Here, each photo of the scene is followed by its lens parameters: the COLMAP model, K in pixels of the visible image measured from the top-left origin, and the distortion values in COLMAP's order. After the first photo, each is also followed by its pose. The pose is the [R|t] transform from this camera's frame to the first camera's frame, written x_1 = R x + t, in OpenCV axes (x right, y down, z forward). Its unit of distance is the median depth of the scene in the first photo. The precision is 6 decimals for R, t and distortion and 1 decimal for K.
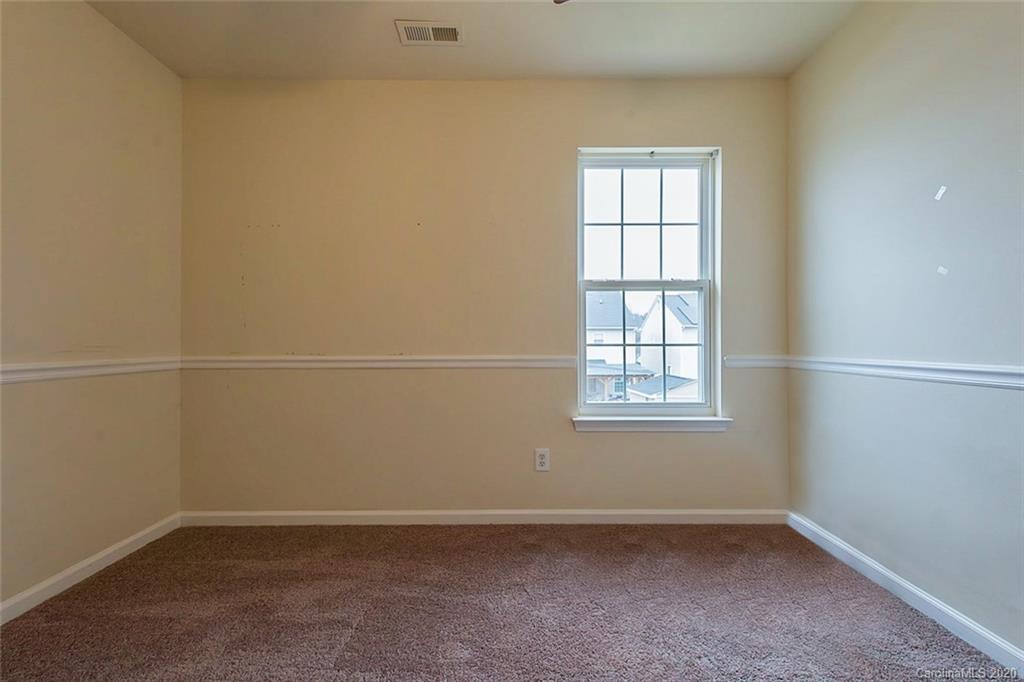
lens RADIAL K [[417.4, 0, 485.1], [0, 417.4, 337.9], [0, 0, 1]] dist [0.006979, -0.002865]
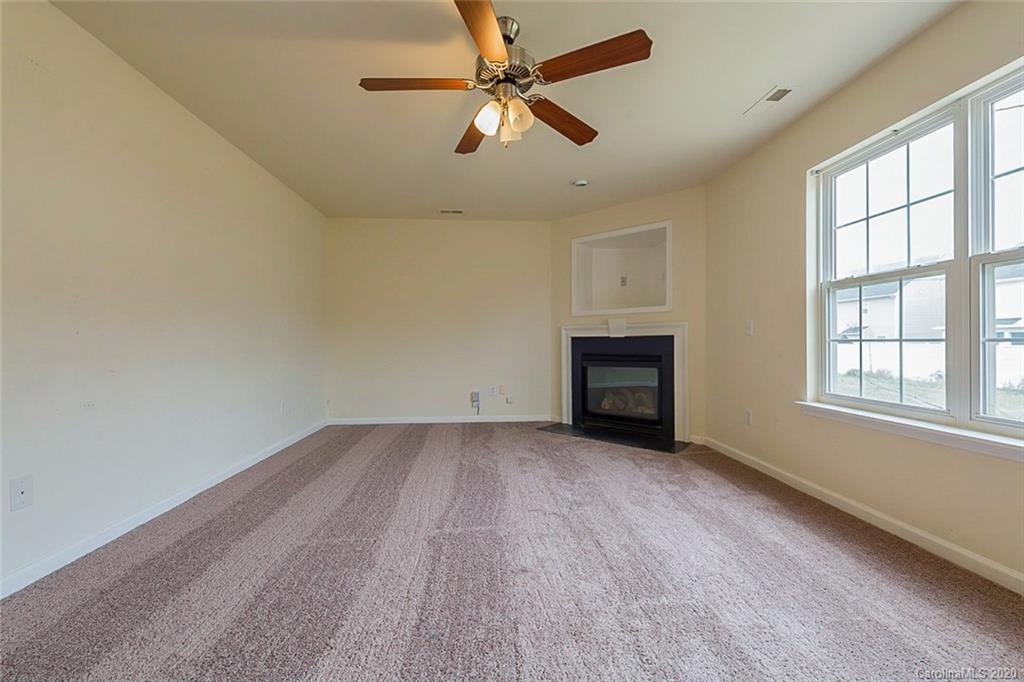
lens RADIAL K [[417.4, 0, 510.8], [0, 417.4, 339.9], [0, 0, 1]] dist [0.006979, -0.002865]
pose [[0.060915, -0.011085, -0.998081, 1.267224], [0.015381, 0.999830, -0.010166, 0.012256], [0.998024, -0.014732, 0.061076, 0.096286]]
